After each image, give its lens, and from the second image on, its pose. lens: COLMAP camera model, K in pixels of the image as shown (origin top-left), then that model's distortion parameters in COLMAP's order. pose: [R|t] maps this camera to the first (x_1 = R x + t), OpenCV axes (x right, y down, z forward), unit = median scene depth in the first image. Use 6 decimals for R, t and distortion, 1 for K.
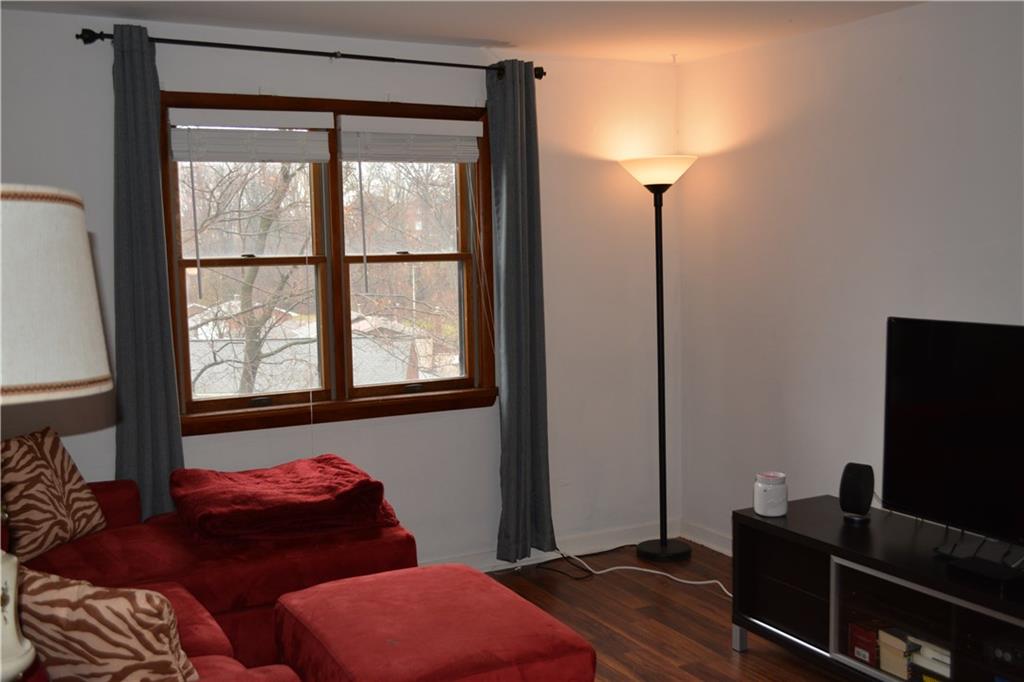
lens RADIAL K [[1050.0, 0, 509.2], [0, 1050.0, 353.2], [0, 0, 1]] dist [-0.007331, -0.013633]
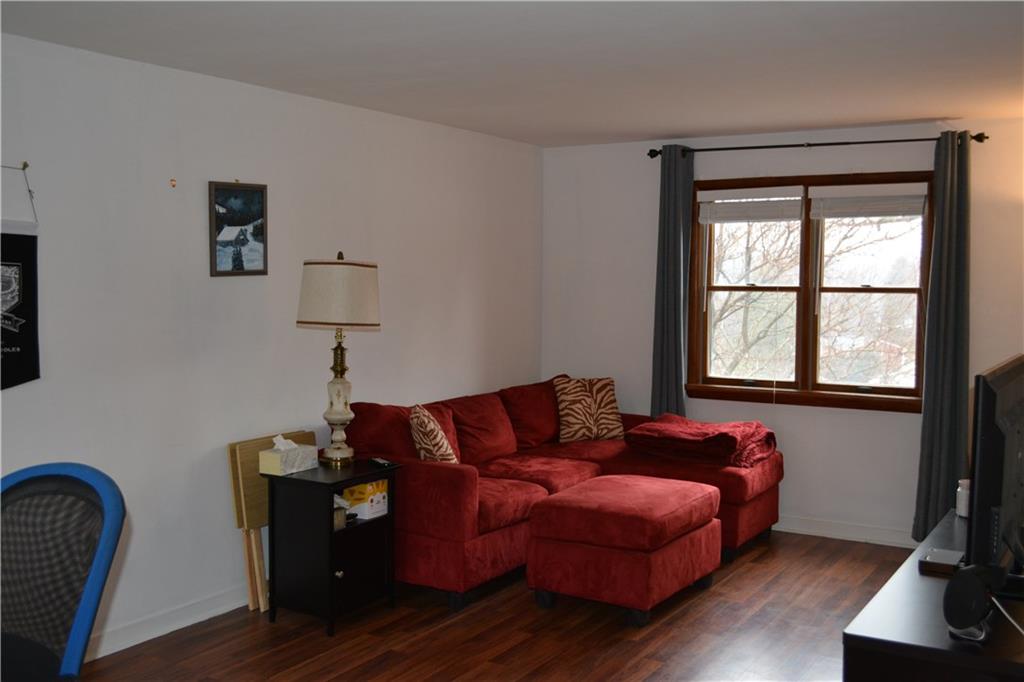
lens RADIAL K [[1050.0, 0, 509.2], [0, 1050.0, 353.2], [0, 0, 1]] dist [-0.007331, -0.013633]
pose [[0.504108, 0.082632, -0.859678, 0.921448], [-0.102945, 0.994065, 0.035183, -0.014323], [0.857483, 0.070763, 0.509623, -0.046777]]
